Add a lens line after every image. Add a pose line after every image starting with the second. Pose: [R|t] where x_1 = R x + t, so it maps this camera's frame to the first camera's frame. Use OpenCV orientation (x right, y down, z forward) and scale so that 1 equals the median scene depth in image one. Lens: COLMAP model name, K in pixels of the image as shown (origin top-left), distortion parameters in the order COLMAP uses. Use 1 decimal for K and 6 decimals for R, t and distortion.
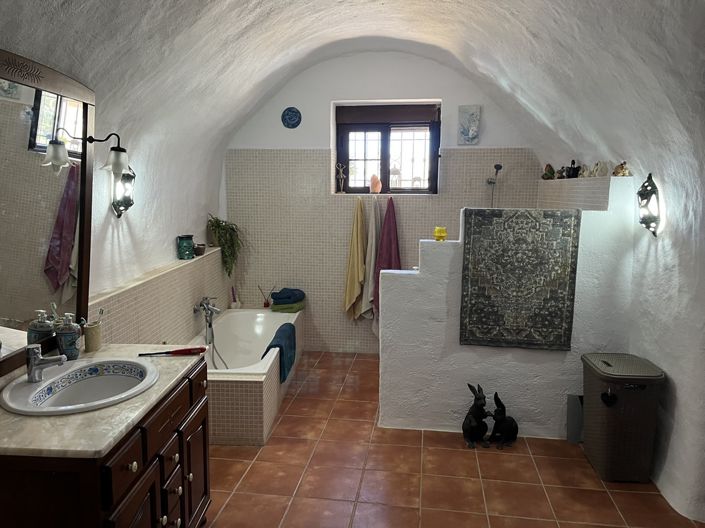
lens RADIAL K [[531.1, 0, 353.7], [0, 531.1, 267.4], [0, 0, 1]] dist [0.061085, -0.066650]
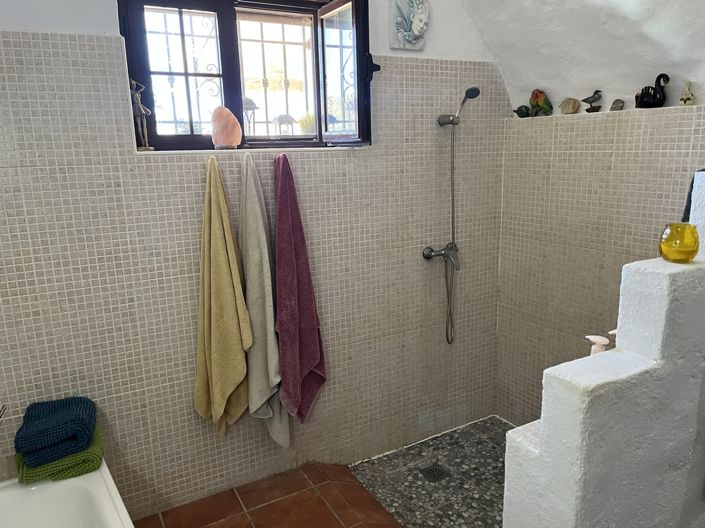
lens RADIAL K [[531.1, 0, 353.0], [0, 531.1, 261.7], [0, 0, 1]] dist [0.061085, -0.066650]
pose [[0.801930, -0.149091, 0.578516, -0.144453], [0.113589, 0.988746, 0.097358, -0.068957], [-0.586521, -0.012361, 0.809840, 0.515105]]
